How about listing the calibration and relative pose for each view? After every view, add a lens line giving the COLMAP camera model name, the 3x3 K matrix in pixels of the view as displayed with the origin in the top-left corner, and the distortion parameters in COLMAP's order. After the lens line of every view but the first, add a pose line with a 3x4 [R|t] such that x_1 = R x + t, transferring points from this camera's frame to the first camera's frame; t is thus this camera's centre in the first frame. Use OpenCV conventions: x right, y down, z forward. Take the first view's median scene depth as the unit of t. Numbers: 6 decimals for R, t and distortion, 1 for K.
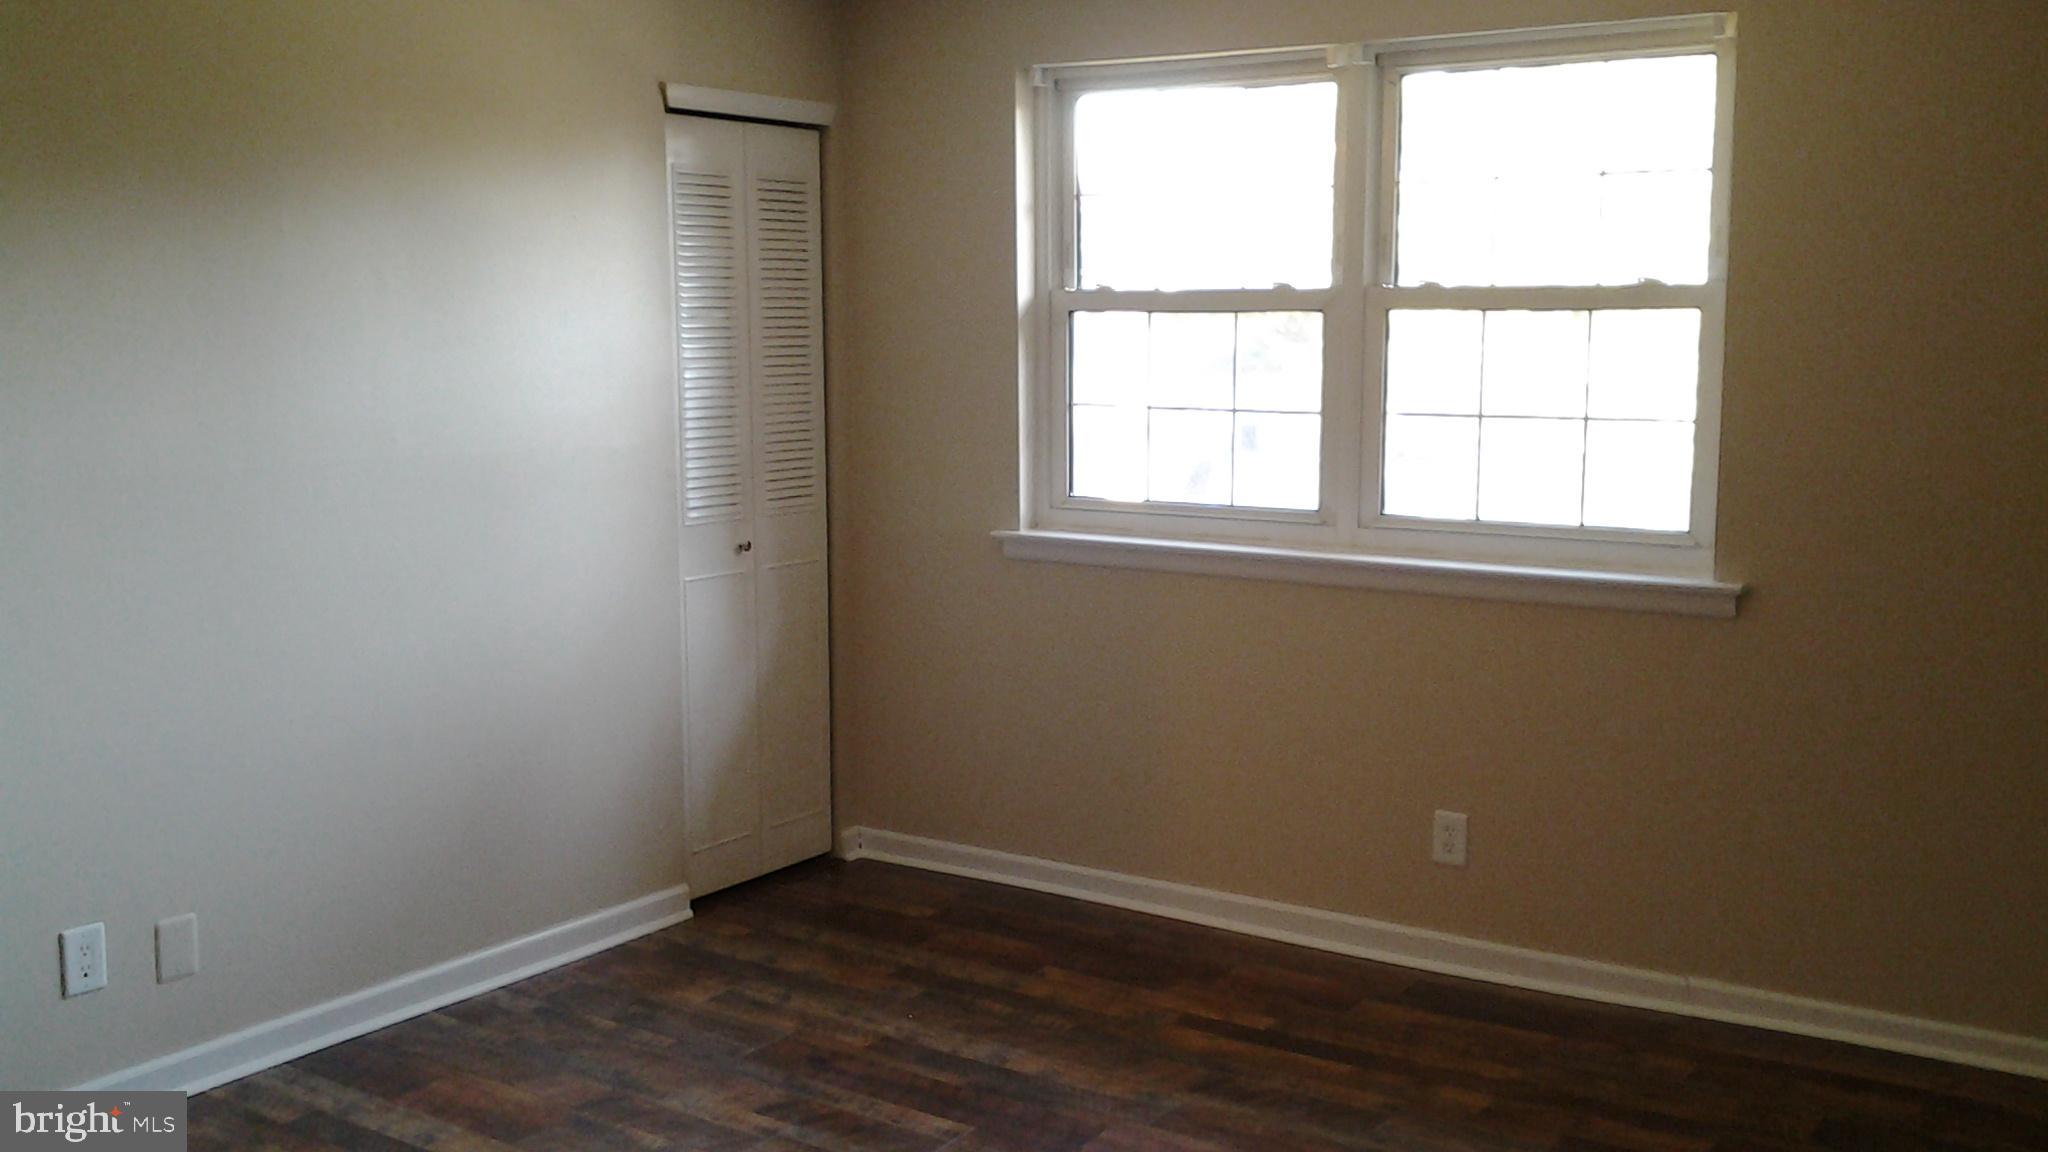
lens RADIAL K [[2055.9, 0, 1035.6], [0, 2055.9, 627.1], [0, 0, 1]] dist [0.138944, -0.087987]
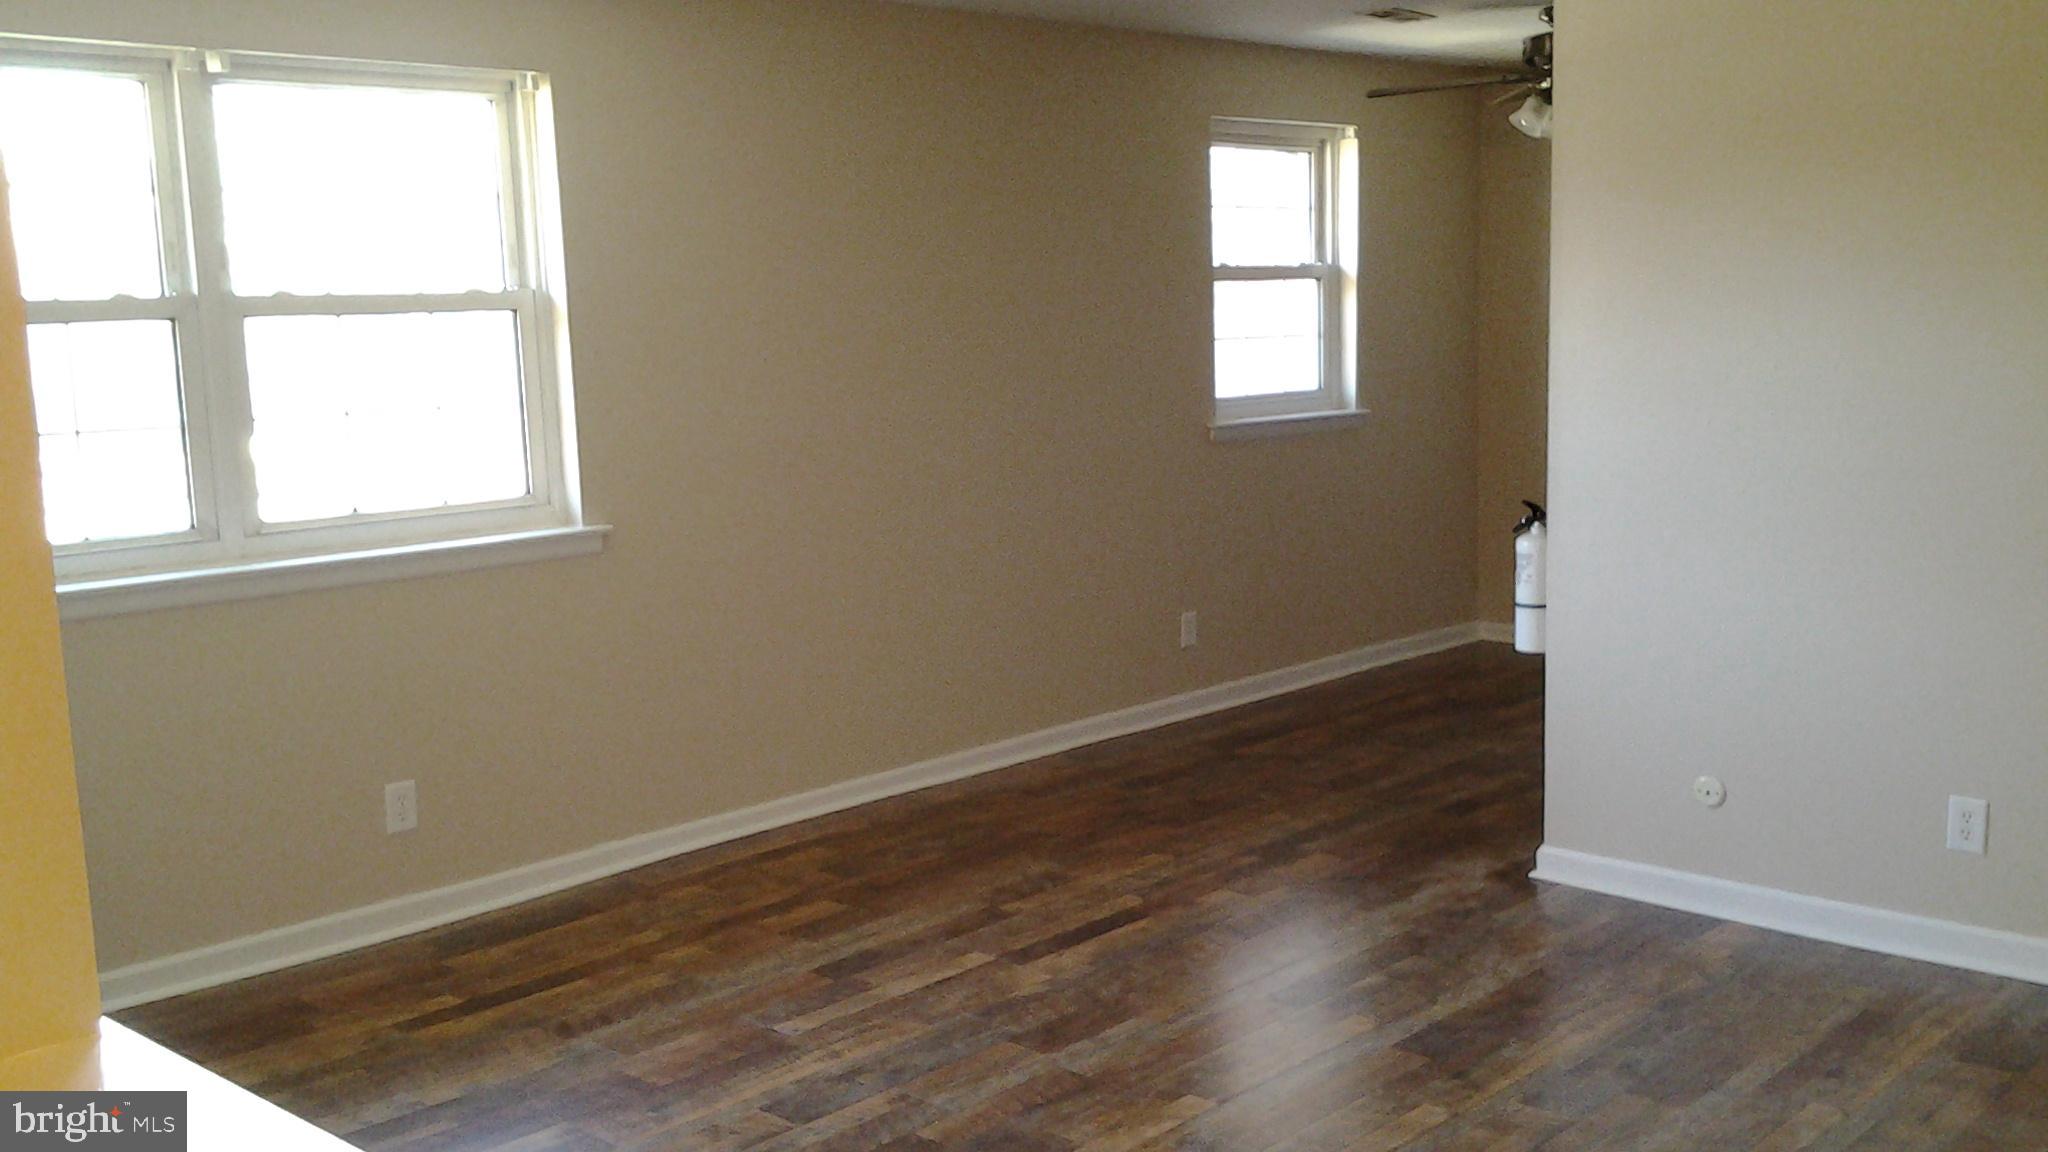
lens RADIAL K [[2055.9, 0, 1035.6], [0, 2055.9, 627.1], [0, 0, 1]] dist [0.138944, -0.087987]
pose [[0.193145, -0.165407, 0.967128, -0.833235], [0.190628, 0.973232, 0.128380, -0.070710], [-0.962474, 0.159565, 0.219505, 0.468050]]
